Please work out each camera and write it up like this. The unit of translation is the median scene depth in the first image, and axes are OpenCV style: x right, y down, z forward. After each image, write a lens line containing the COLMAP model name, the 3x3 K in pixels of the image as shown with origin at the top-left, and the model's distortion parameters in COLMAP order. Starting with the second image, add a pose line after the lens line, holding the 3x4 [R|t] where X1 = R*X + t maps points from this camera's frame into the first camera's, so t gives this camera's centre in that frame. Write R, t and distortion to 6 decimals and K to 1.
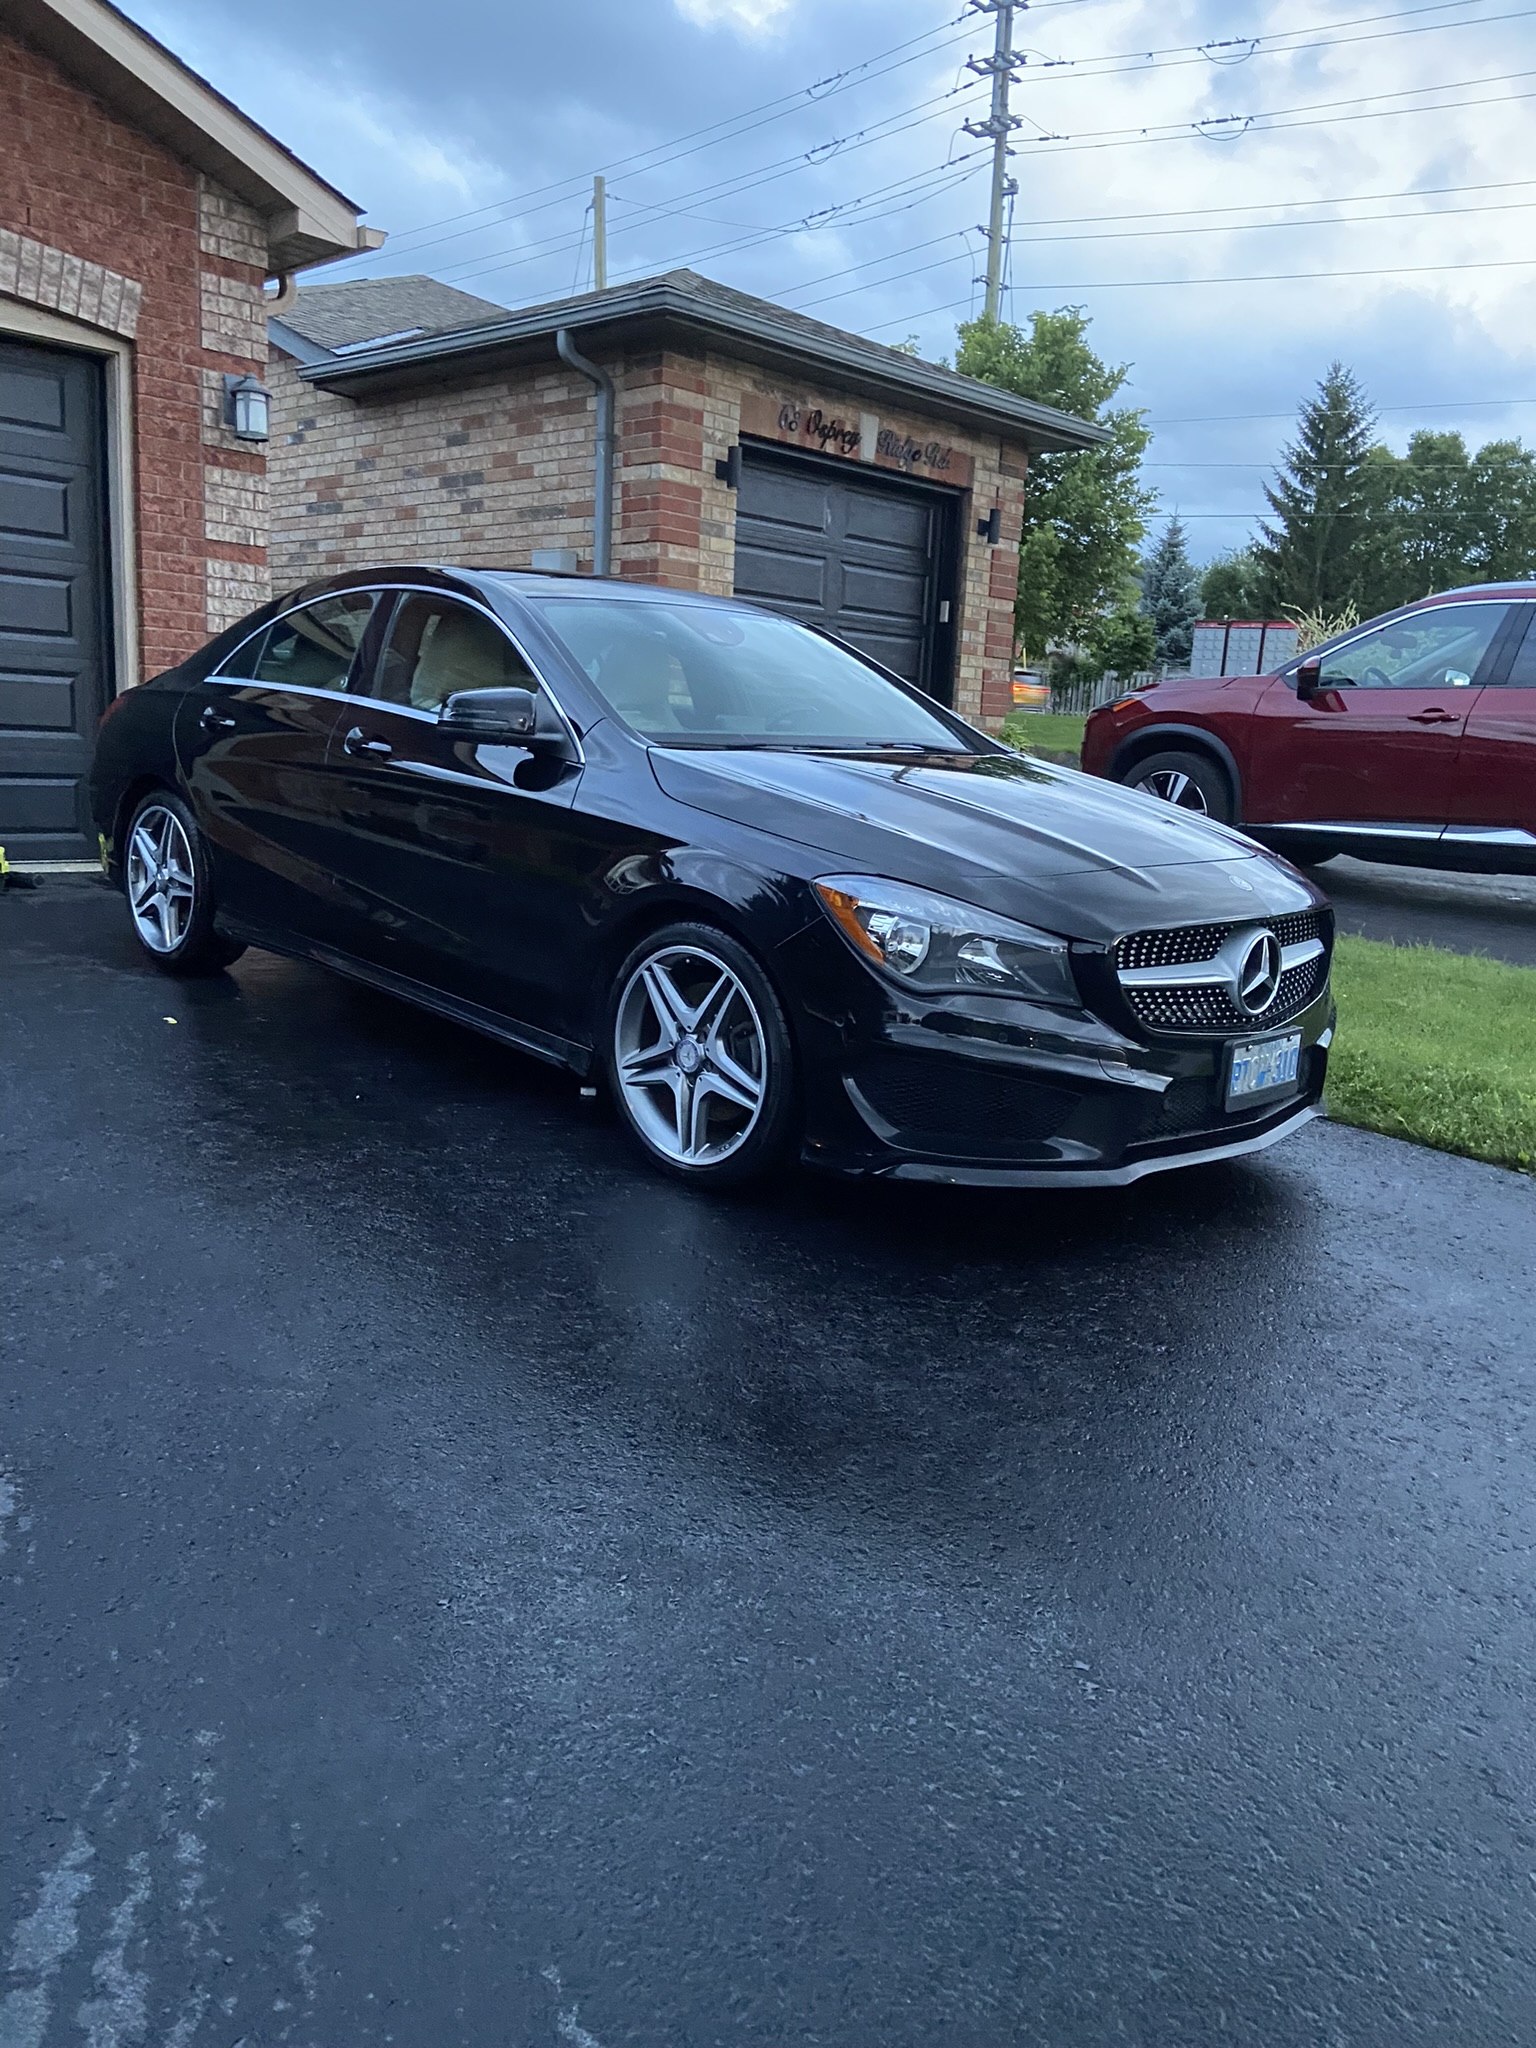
lens RADIAL K [[1523.3, 0, 765.0], [0, 1523.3, 1017.8], [0, 0, 1]] dist [0.134085, -0.163508]
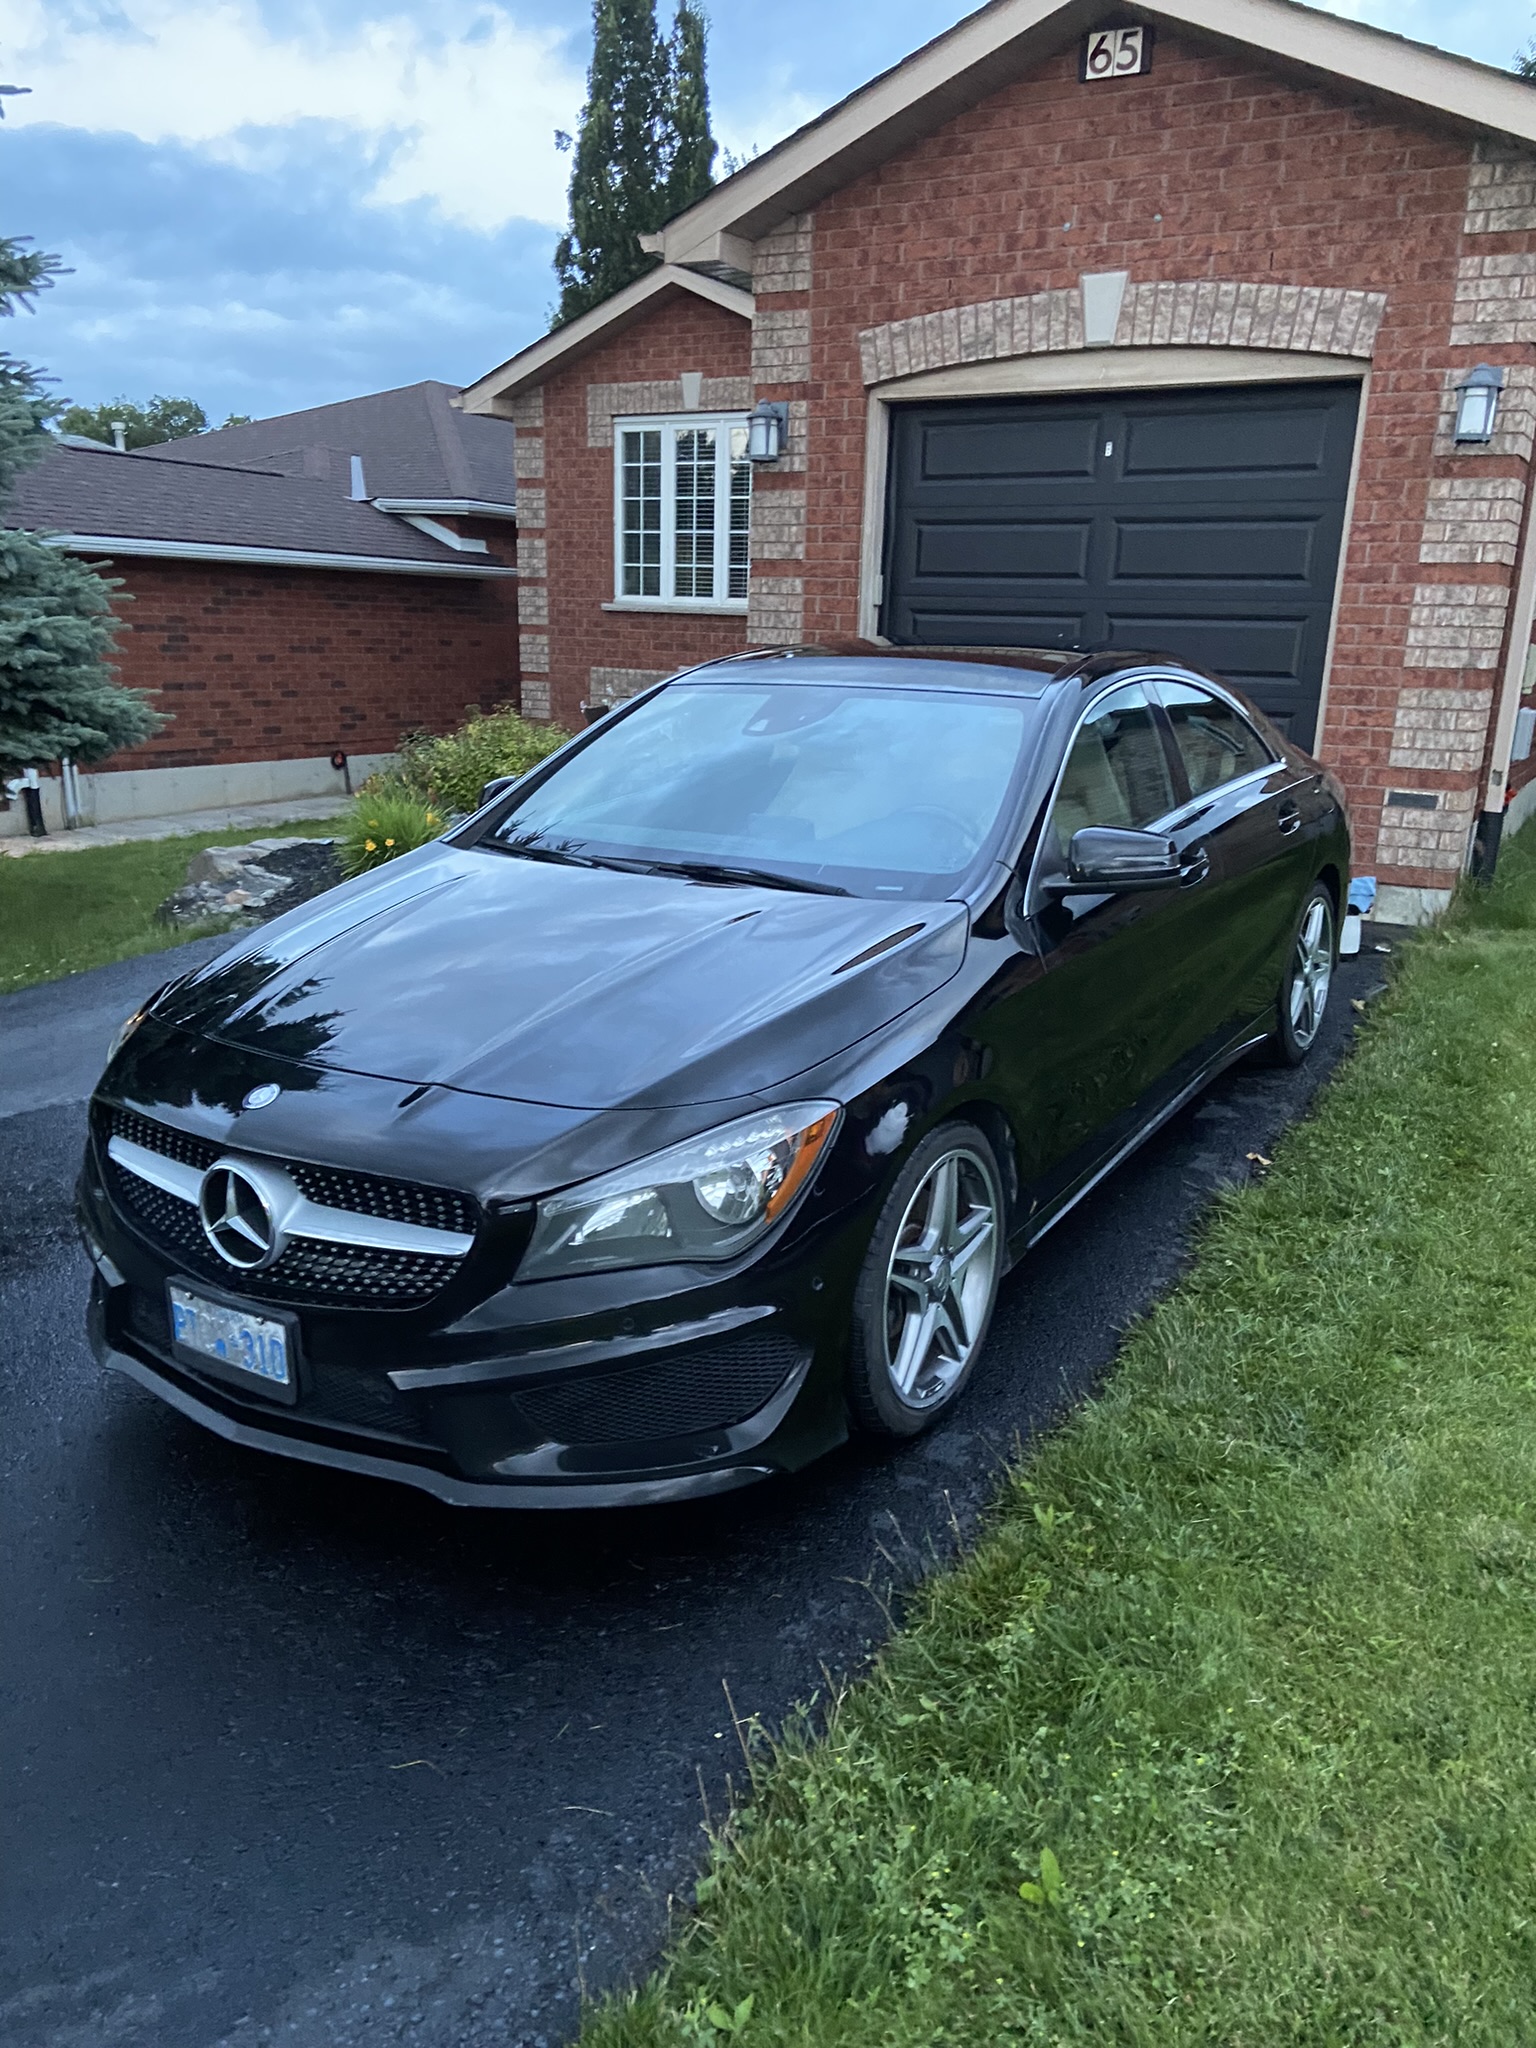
lens RADIAL K [[1557.2, 0, 782.0], [0, 1557.2, 1033.7], [0, 0, 1]] dist [0.143522, -0.191782]
pose [[0.225393, 0.211402, -0.951056, 0.481132], [-0.192829, 0.966544, 0.169146, -0.130672], [0.954995, 0.145267, 0.258617, 0.452949]]
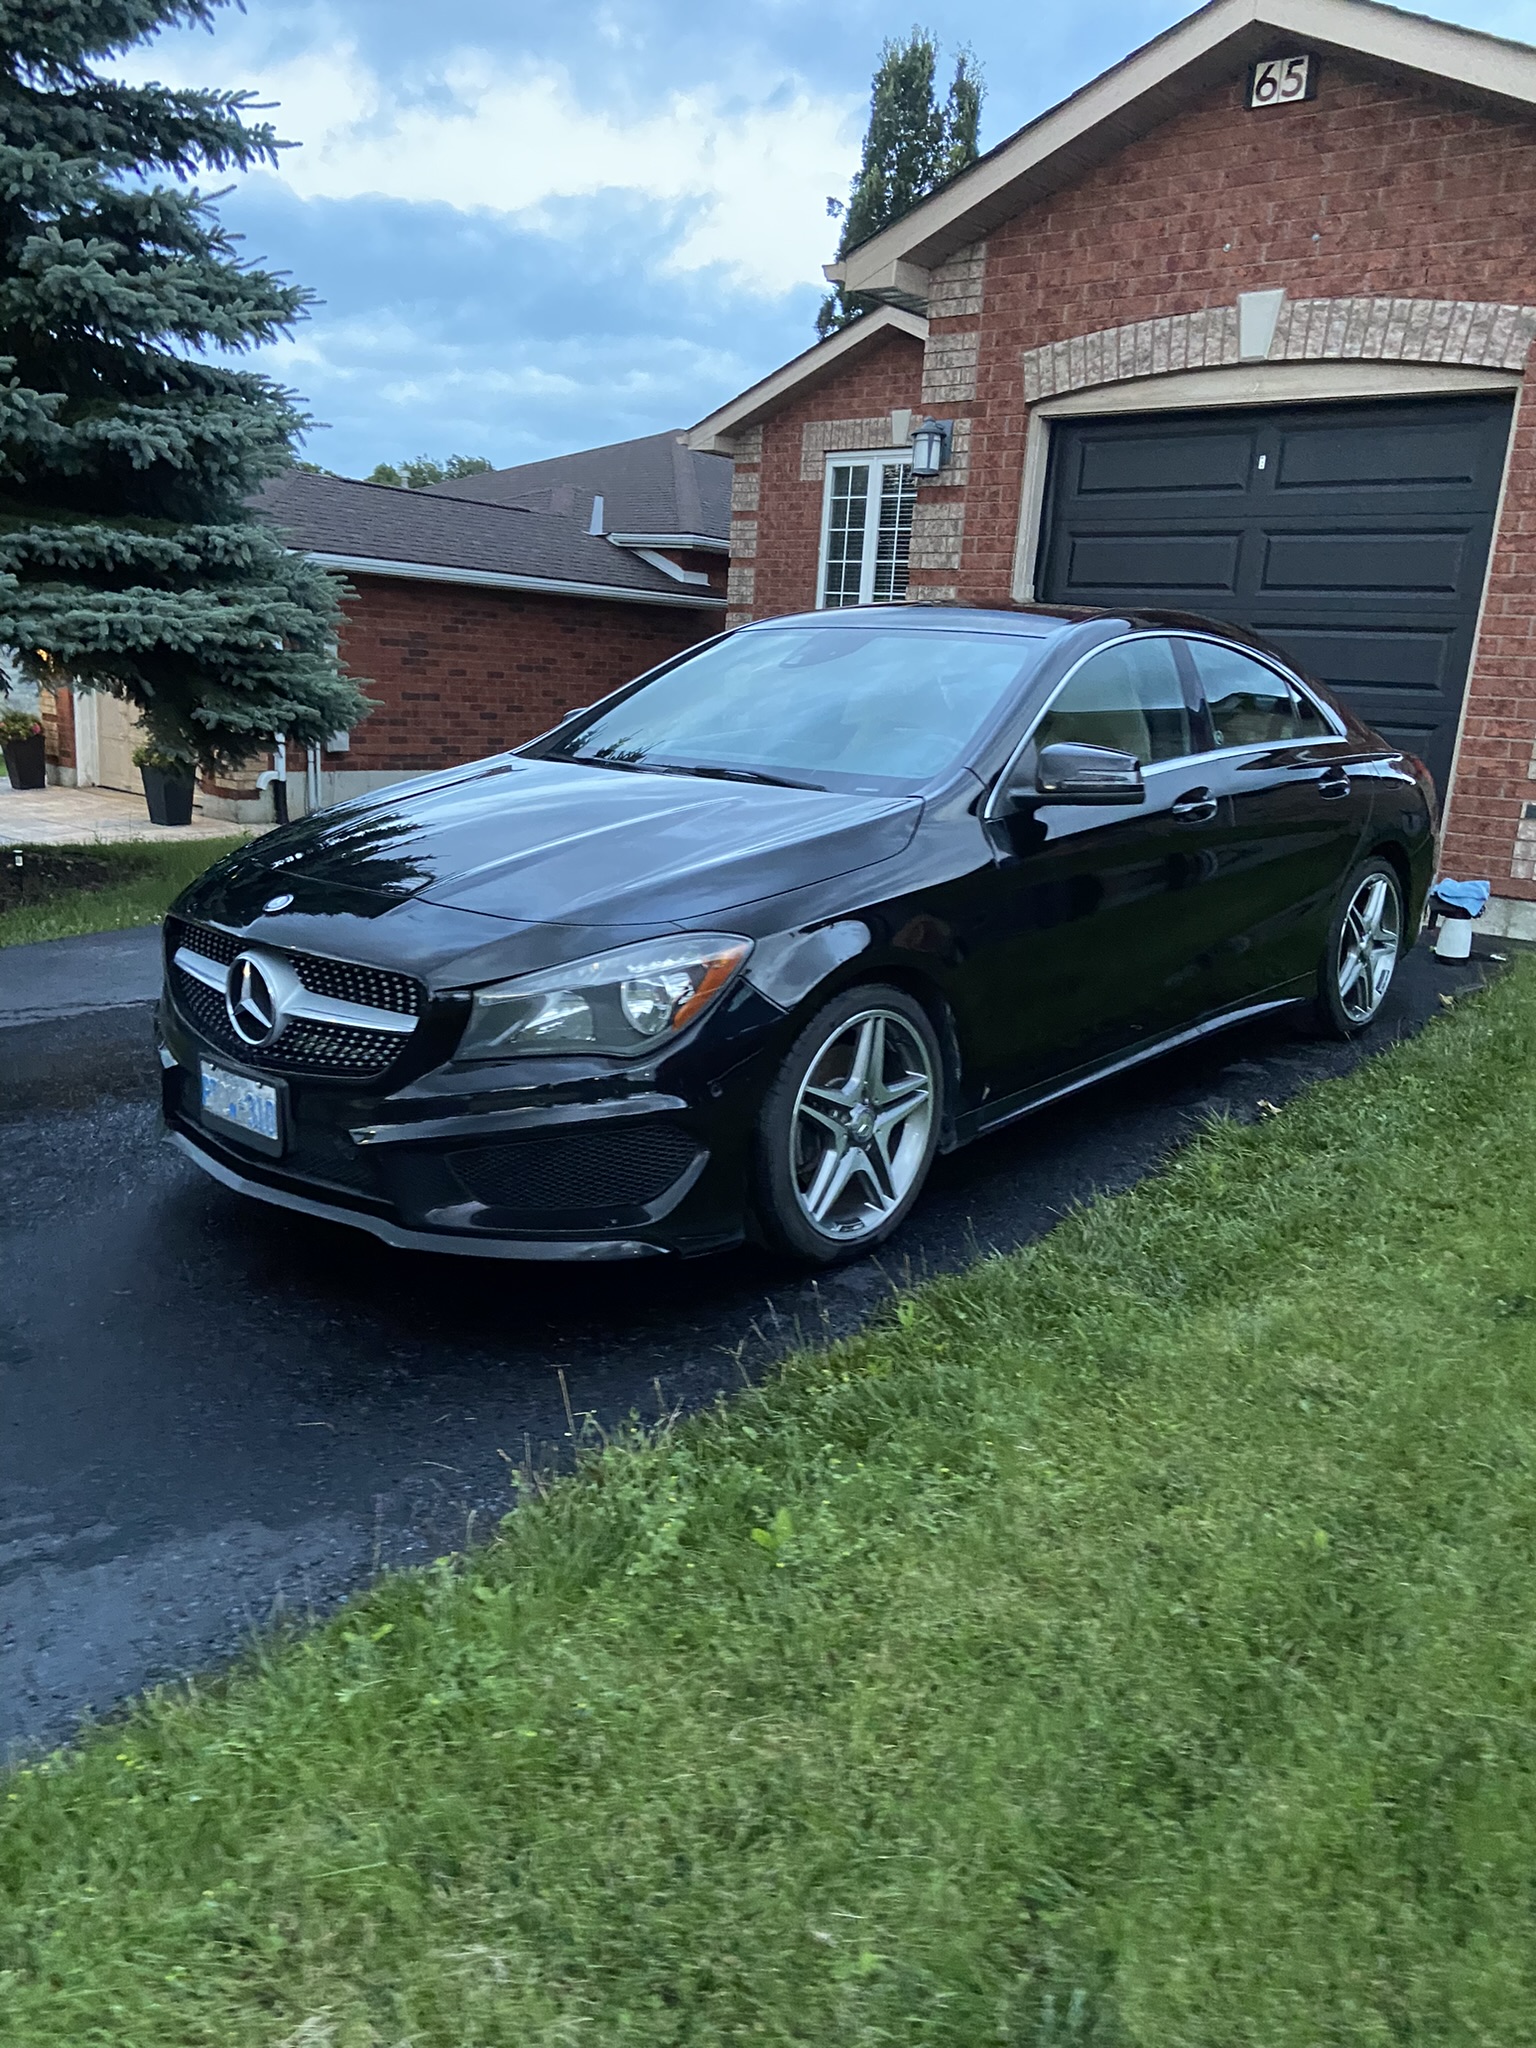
lens RADIAL K [[1559.2, 0, 746.9], [0, 1559.2, 1026.1], [0, 0, 1]] dist [0.136627, -0.179170]
pose [[0.051010, 0.183628, -0.981671, 0.547793], [-0.235390, 0.957469, 0.166870, -0.104481], [0.970562, 0.222563, 0.092064, 0.522986]]
